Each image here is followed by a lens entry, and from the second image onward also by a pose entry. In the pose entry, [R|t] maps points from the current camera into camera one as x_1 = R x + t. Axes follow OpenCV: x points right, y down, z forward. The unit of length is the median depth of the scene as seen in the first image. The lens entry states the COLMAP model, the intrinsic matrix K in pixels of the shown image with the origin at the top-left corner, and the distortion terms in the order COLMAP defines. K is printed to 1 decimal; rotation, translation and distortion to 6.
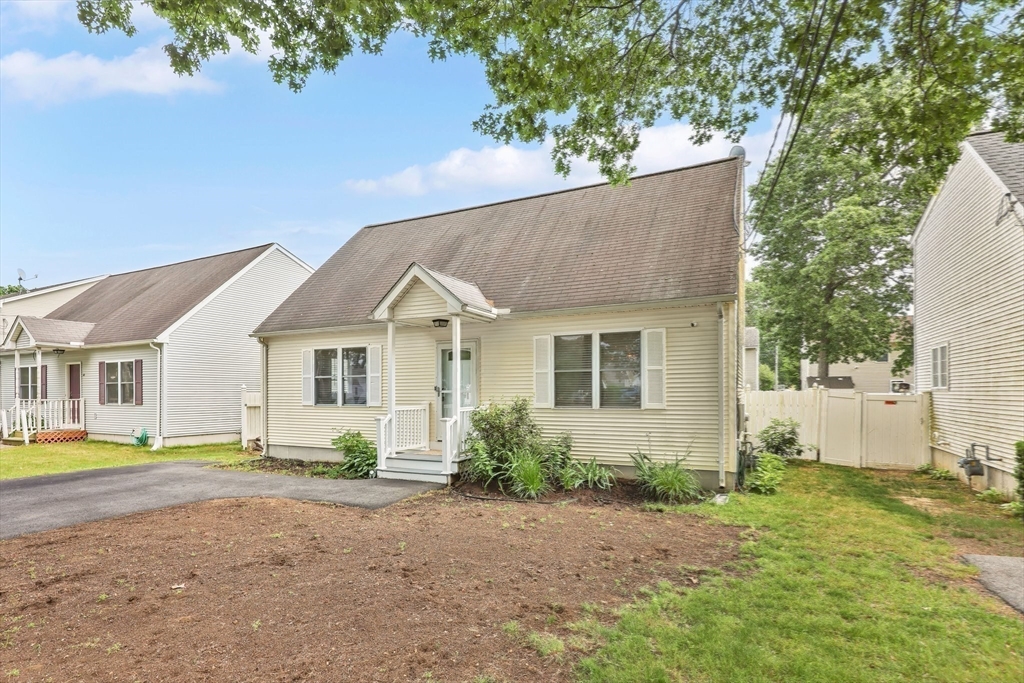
lens RADIAL K [[497.5, 0, 516.8], [0, 497.5, 387.0], [0, 0, 1]] dist [-0.000713, -0.001026]
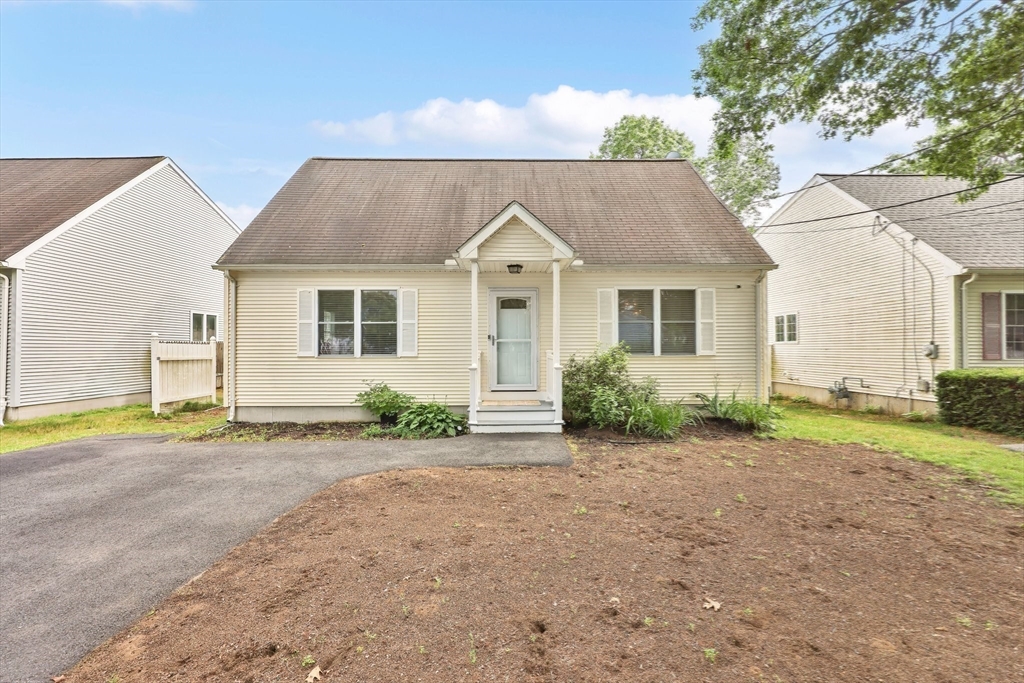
lens RADIAL K [[419.0, 0, 511.6], [0, 419.0, 348.4], [0, 0, 1]] dist [-0.001957, -0.000074]
pose [[0.898414, 0.002652, 0.439142, -0.534050], [-0.005561, 0.999970, 0.005339, 0.022741], [-0.439115, -0.007238, 0.898402, 0.277907]]
